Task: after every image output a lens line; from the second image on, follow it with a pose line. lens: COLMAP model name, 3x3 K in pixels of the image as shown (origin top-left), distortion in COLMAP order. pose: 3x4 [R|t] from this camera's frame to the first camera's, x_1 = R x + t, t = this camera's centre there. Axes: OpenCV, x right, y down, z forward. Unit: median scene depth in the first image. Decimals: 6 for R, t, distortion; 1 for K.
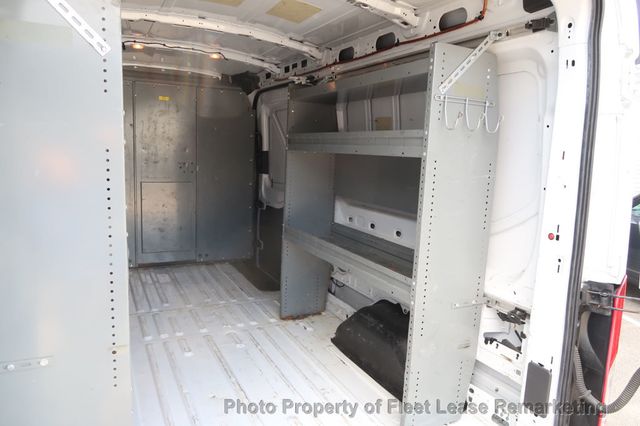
lens RADIAL K [[440.1, 0, 317.4], [0, 440.1, 211.8], [0, 0, 1]] dist [-0.032211, 0.005639]
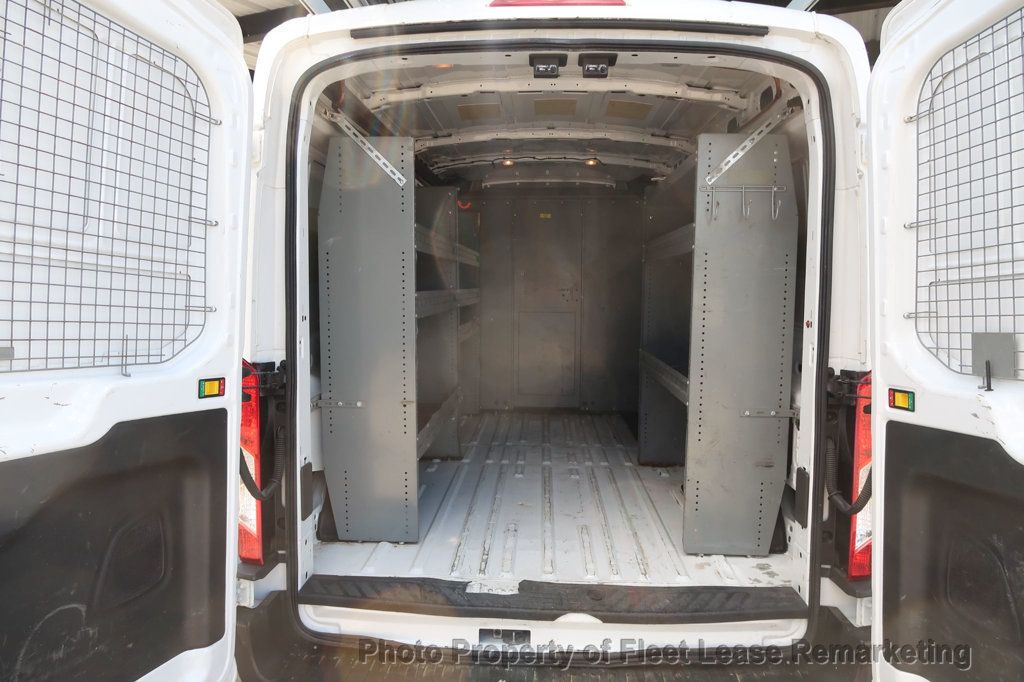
lens RADIAL K [[704.2, 0, 510.5], [0, 704.2, 342.4], [0, 0, 1]] dist [-0.032211, 0.005639]
pose [[0.869664, 0.002963, -0.493635, 0.399409], [-0.039282, 0.997226, -0.063220, 0.117958], [0.492078, 0.074372, 0.867368, -0.325618]]
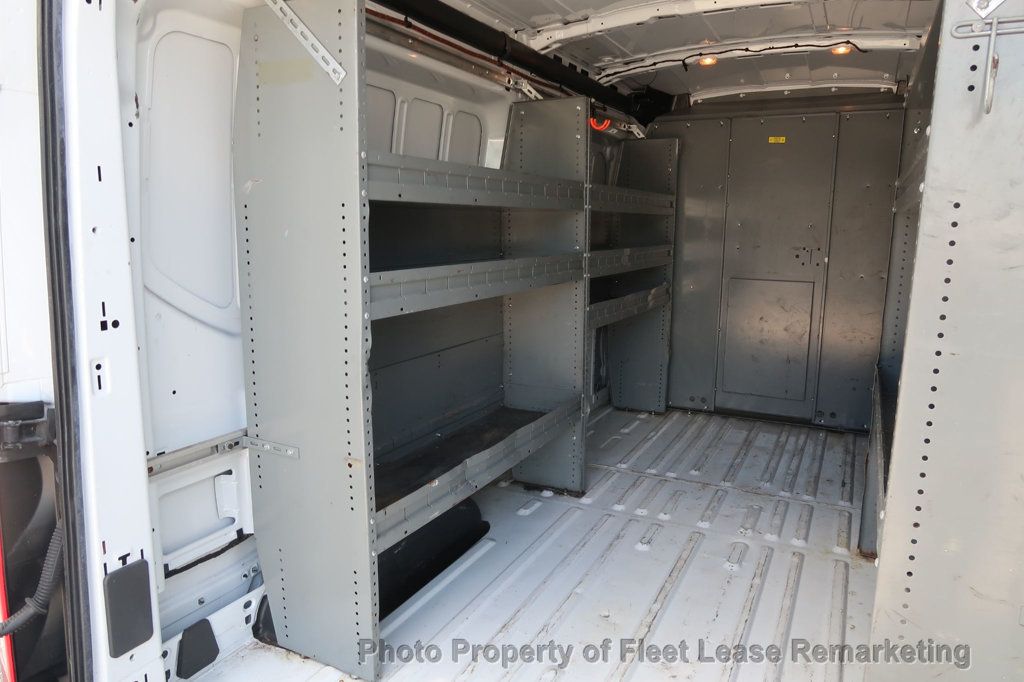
lens RADIAL K [[704.2, 0, 510.2], [0, 704.2, 340.1], [0, 0, 1]] dist [-0.032211, 0.005639]
pose [[0.593394, 0.098472, -0.798866, 0.318791], [-0.099981, 0.993819, 0.048238, 0.004747], [0.798679, 0.051247, 0.599571, 0.214636]]
